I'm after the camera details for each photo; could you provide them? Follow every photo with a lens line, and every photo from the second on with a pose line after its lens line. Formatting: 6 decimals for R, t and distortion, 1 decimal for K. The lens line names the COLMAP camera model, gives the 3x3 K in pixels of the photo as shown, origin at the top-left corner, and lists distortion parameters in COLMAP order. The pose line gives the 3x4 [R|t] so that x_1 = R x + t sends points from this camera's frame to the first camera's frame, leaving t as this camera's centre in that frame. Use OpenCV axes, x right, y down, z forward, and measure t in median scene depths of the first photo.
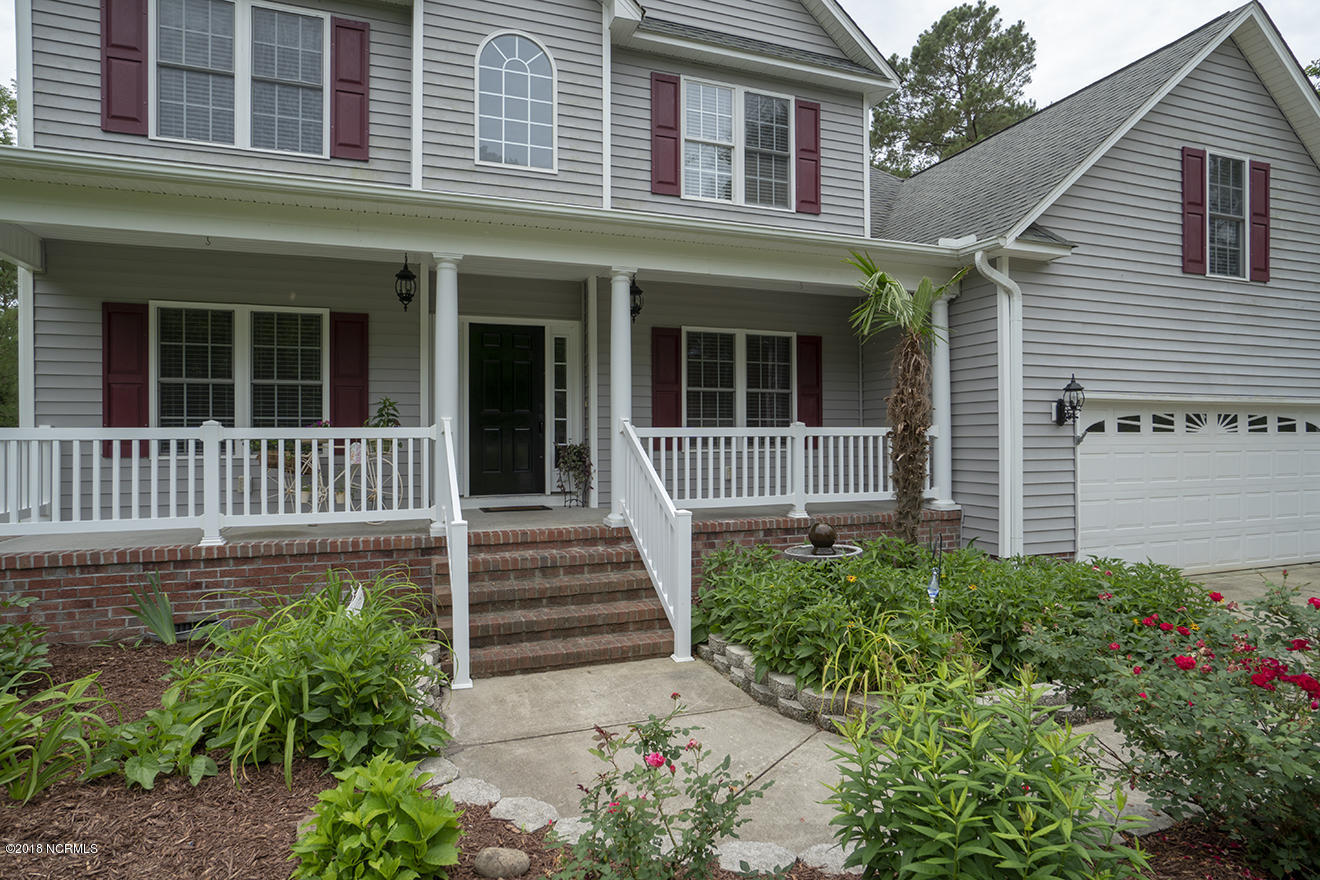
lens RADIAL K [[691.2, 0, 660.0], [0, 691.2, 440.0], [0, 0, 1]] dist [-0.005568, 0.001636]
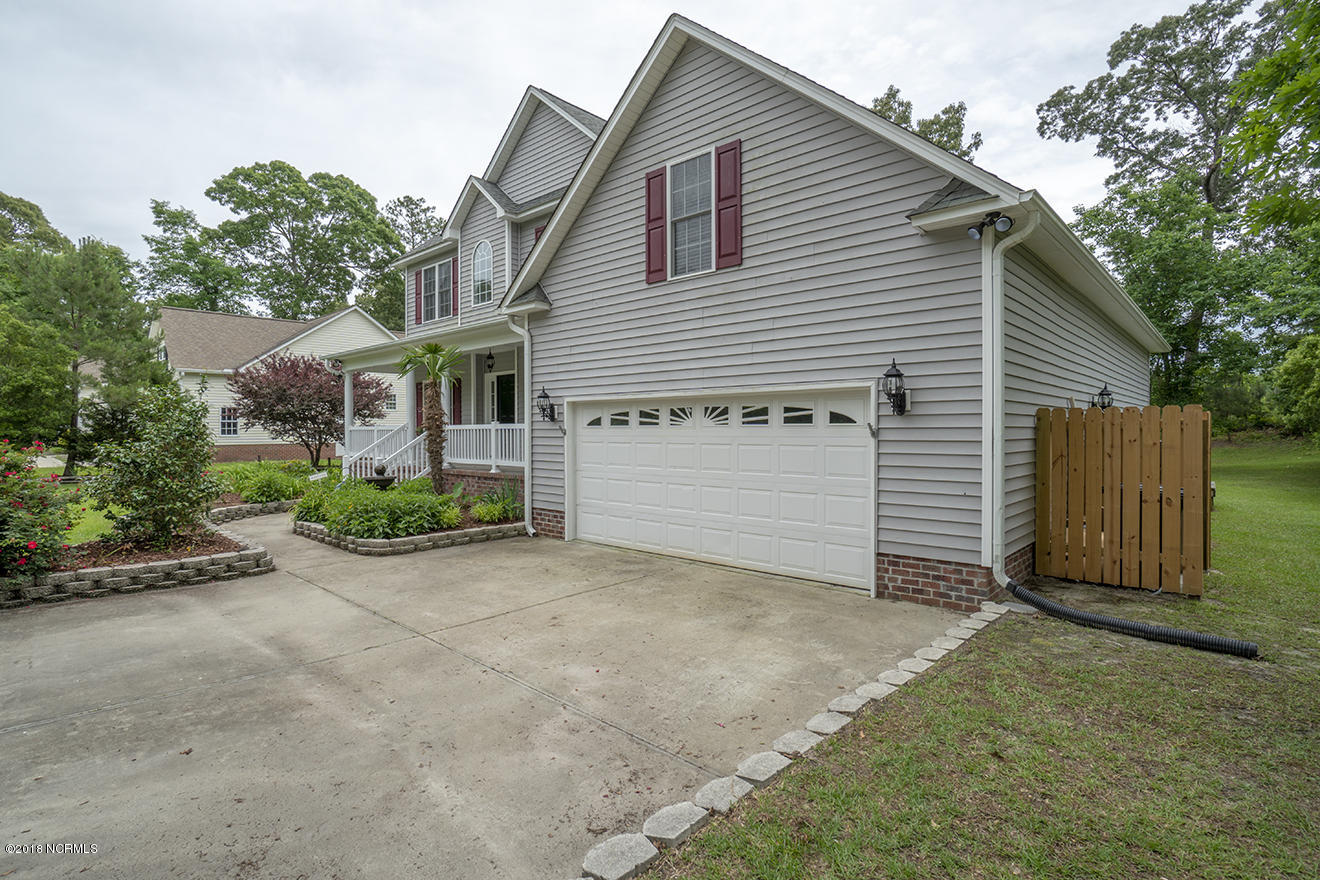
lens RADIAL K [[624.6, 0, 655.3], [0, 624.6, 430.5], [0, 0, 1]] dist [-0.002941, -0.000104]
pose [[0.470011, 0.006195, -0.882639, 1.664958], [0.005343, 0.999937, 0.009863, -0.013040], [0.882644, -0.009351, 0.469949, 0.522660]]
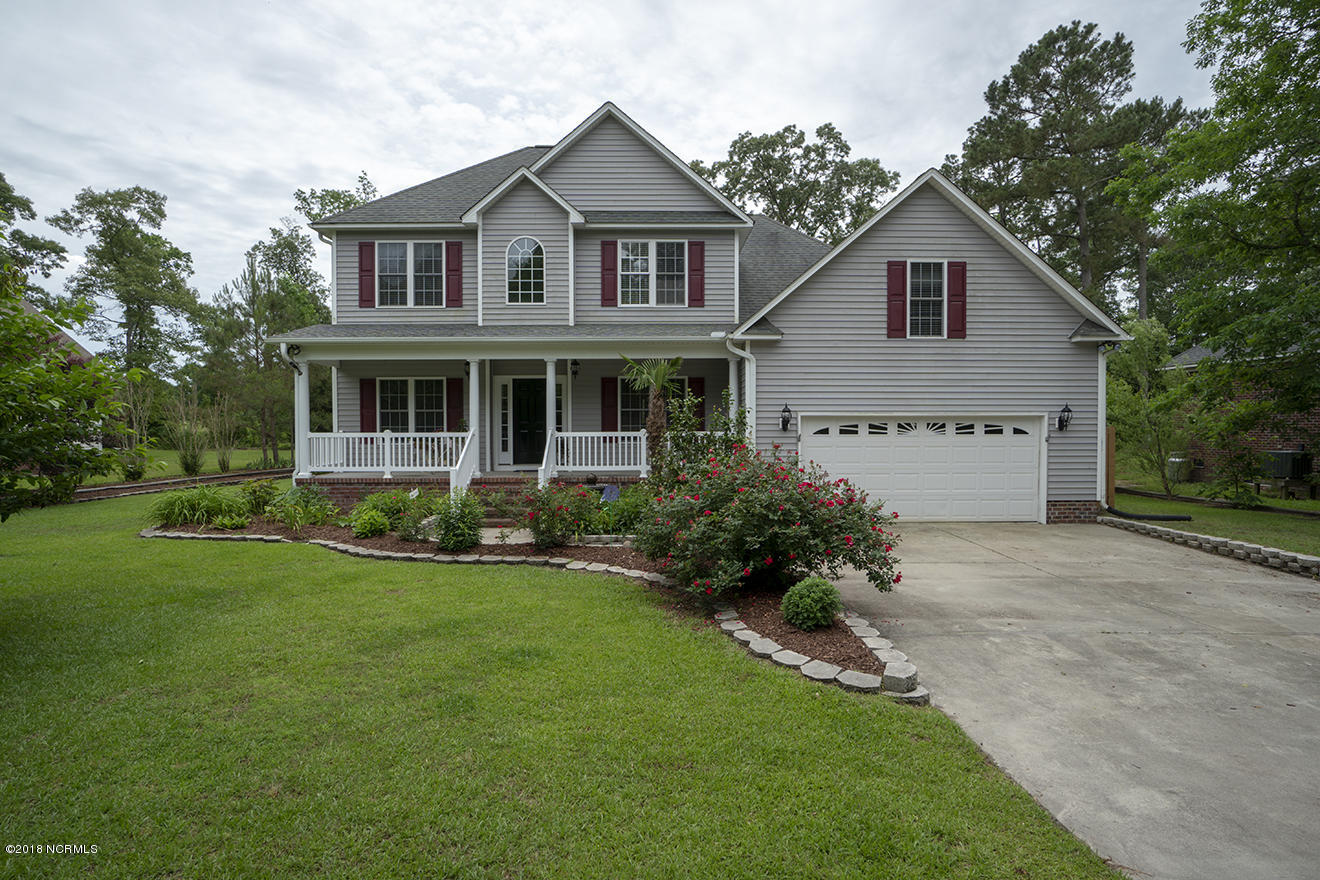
lens RADIAL K [[687.9, 0, 667.1], [0, 687.9, 446.6], [0, 0, 1]] dist [-0.004377, -0.000788]
pose [[0.941516, 0.009907, -0.336822, 0.815453], [-0.003424, 0.999797, 0.019836, -0.013049], [0.336951, -0.017523, 0.941359, -0.726032]]
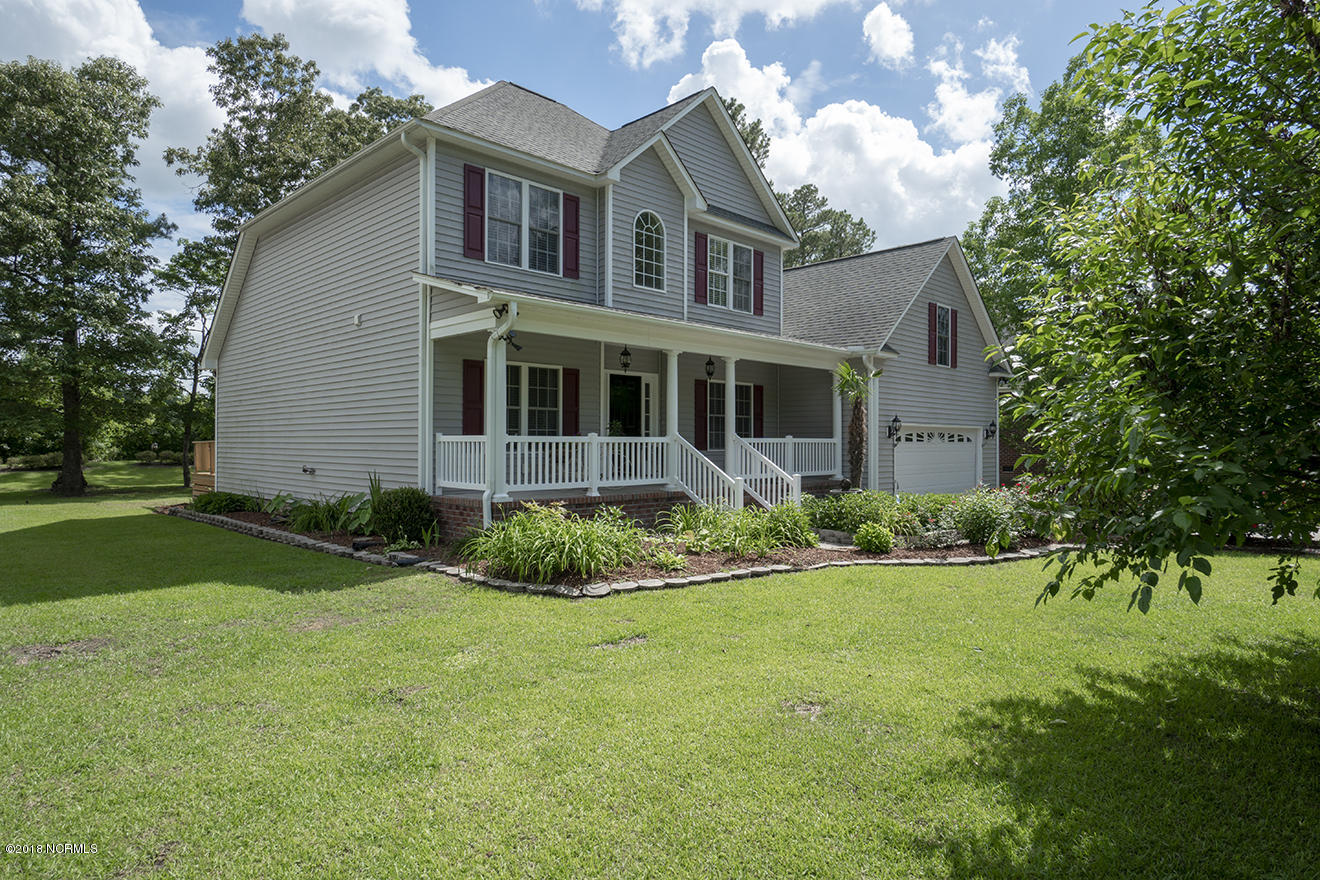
lens RADIAL K [[761.1, 0, 637.6], [0, 761.1, 446.6], [0, 0, 1]] dist [0.046752, 0.000038]
pose [[0.905584, 0.004461, 0.424143, -0.988425], [-0.005070, 0.999987, 0.000306, 0.006487], [-0.424136, -0.002427, 0.905595, -0.696402]]
